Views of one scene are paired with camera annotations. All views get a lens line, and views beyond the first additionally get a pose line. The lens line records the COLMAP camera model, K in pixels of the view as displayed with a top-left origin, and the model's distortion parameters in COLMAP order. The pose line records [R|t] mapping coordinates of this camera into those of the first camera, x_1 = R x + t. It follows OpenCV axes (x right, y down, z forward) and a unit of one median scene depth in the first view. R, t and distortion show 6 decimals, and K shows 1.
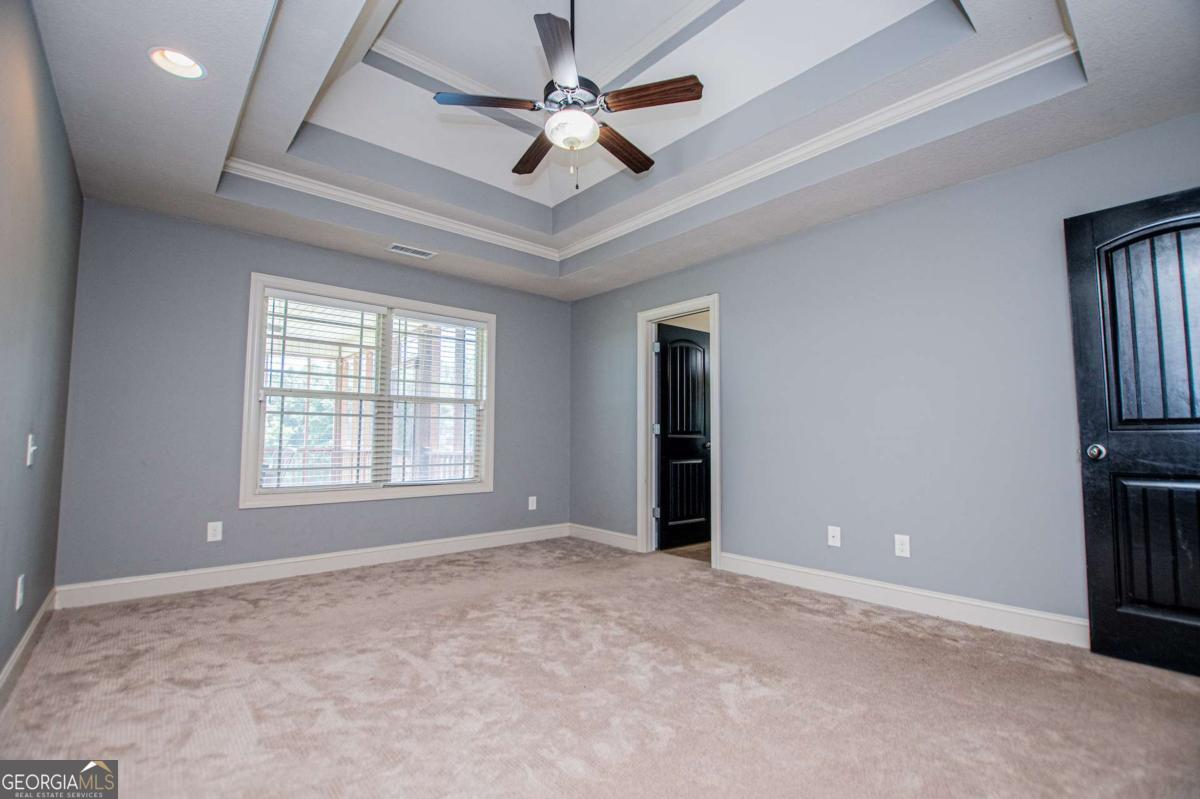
lens RADIAL K [[537.1, 0, 600.0], [0, 537.1, 399.5], [0, 0, 1]] dist [-0.000240, -0.000042]
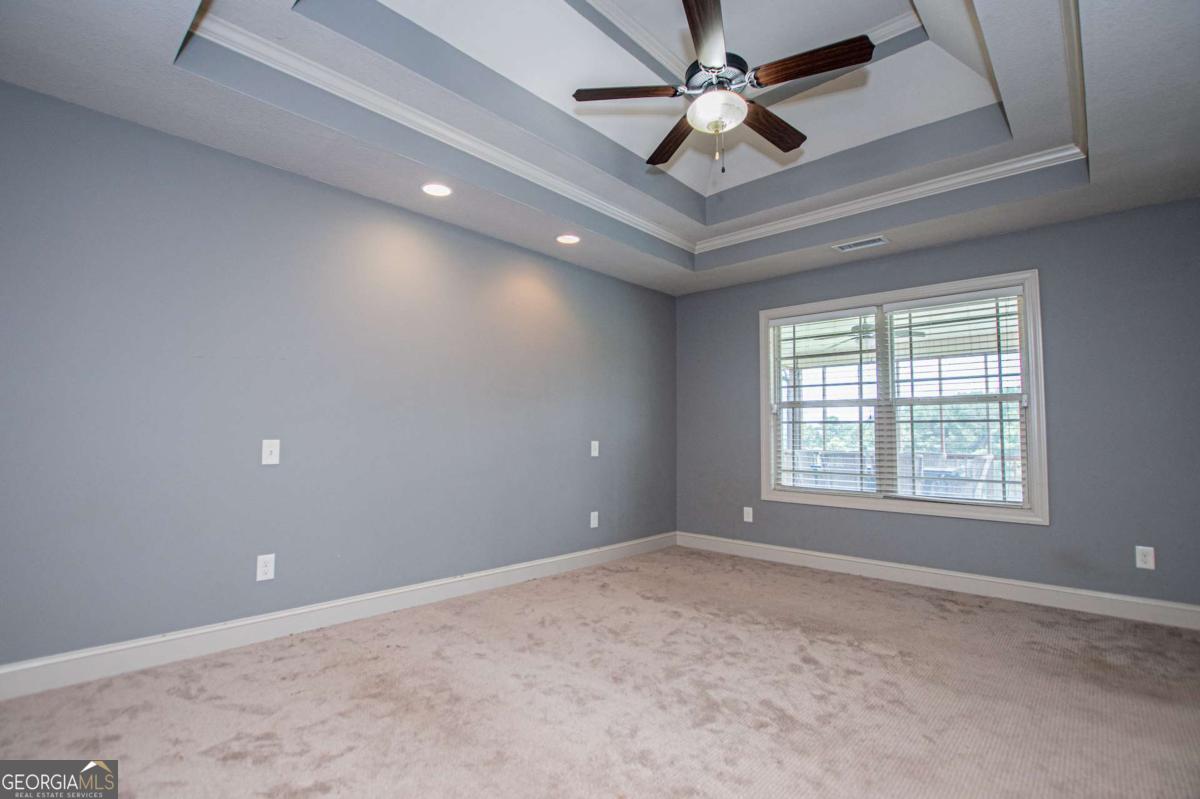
lens RADIAL K [[549.9, 0, 600.0], [0, 549.9, 399.5], [0, 0, 1]] dist [-0.032114, 0.000089]
pose [[0.111273, -0.076345, -0.990853, 0.495367], [0.053803, 0.996045, -0.070703, 0.033544], [0.992332, -0.045443, 0.114940, 0.415968]]
